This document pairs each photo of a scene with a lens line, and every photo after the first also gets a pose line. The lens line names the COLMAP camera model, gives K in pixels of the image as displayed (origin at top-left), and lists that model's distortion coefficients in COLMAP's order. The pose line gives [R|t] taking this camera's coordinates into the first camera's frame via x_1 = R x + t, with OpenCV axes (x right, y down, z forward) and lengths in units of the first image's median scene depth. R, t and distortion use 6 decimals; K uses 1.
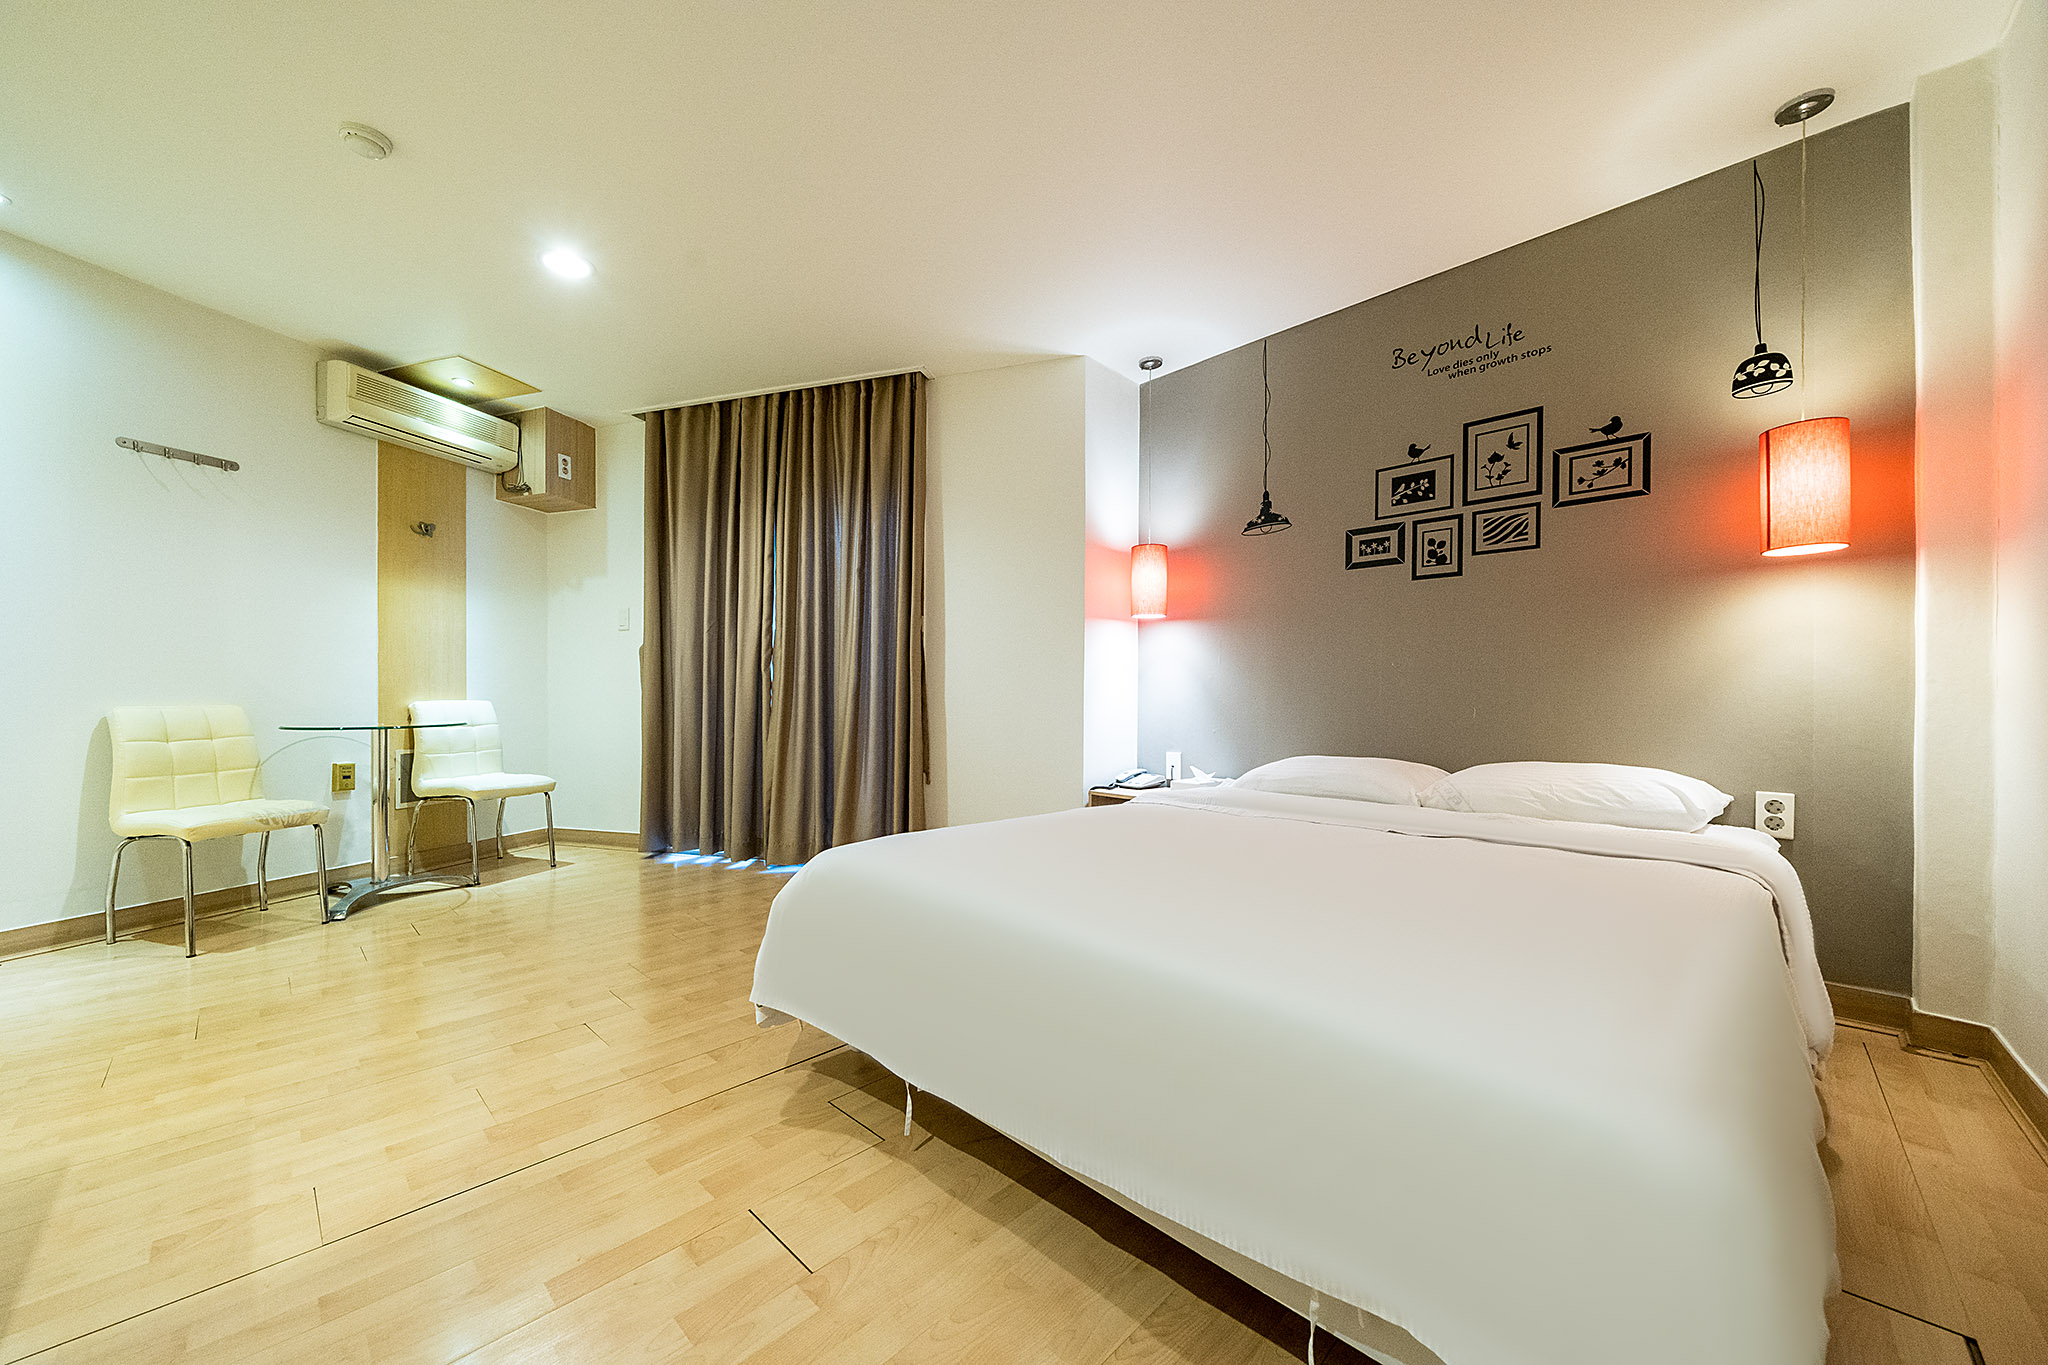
lens RADIAL K [[757.3, 0, 1011.1], [0, 757.3, 704.1], [0, 0, 1]] dist [-0.001921, -0.000131]
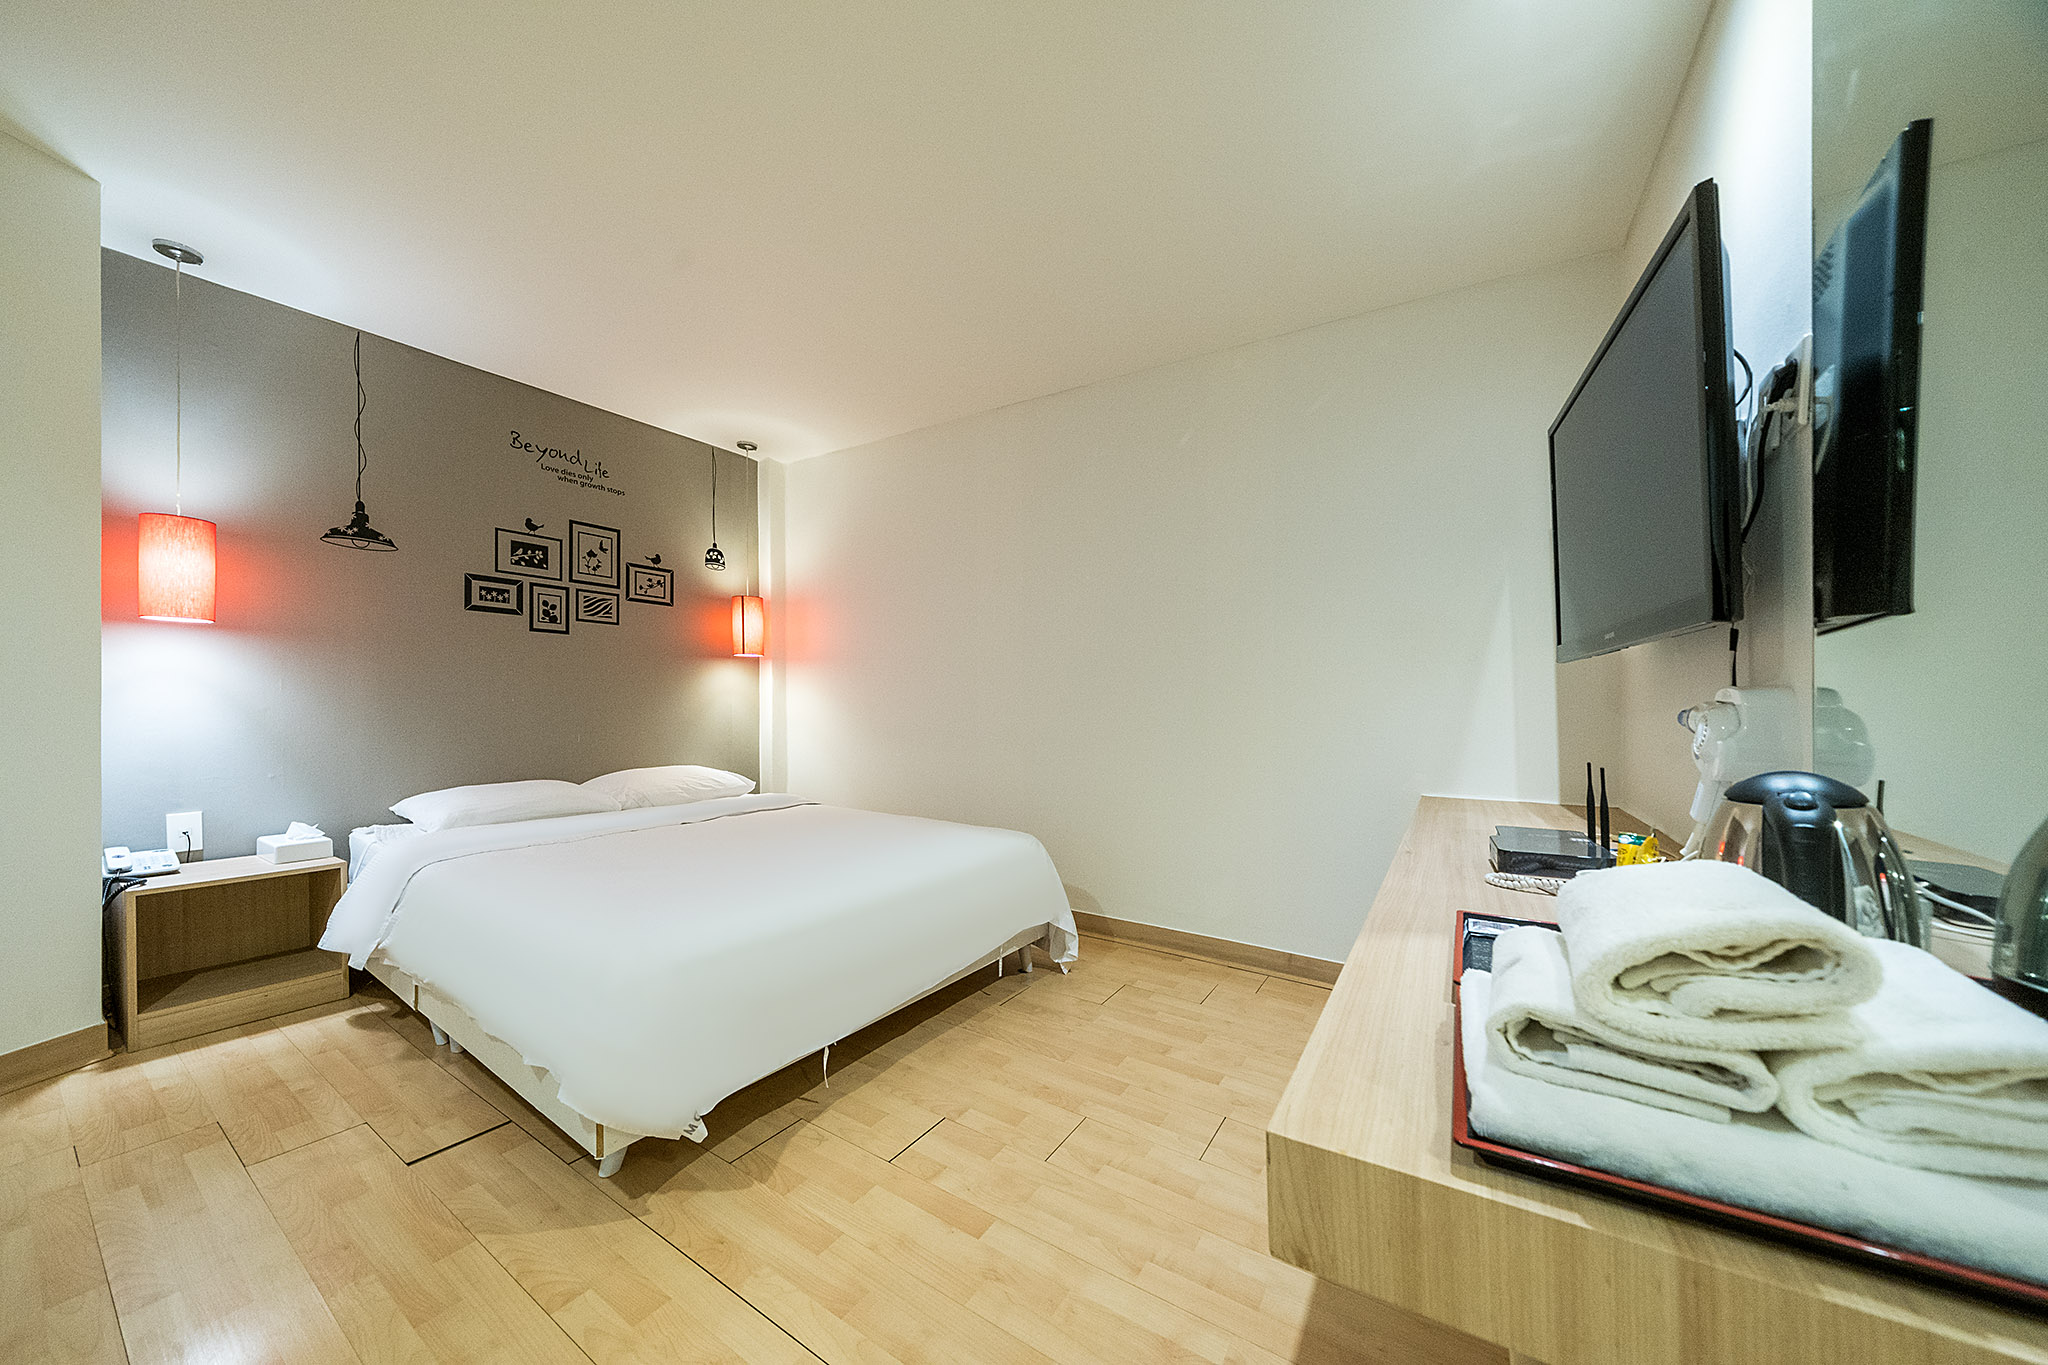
lens RADIAL K [[684.6, 0, 1002.1], [0, 684.6, 693.7], [0, 0, 1]] dist [-0.000339, -0.000028]
pose [[-0.181350, 0.009528, 0.983373, -0.677564], [-0.005982, 0.999924, -0.010792, -0.055359], [-0.983400, -0.007840, -0.181279, 0.449436]]
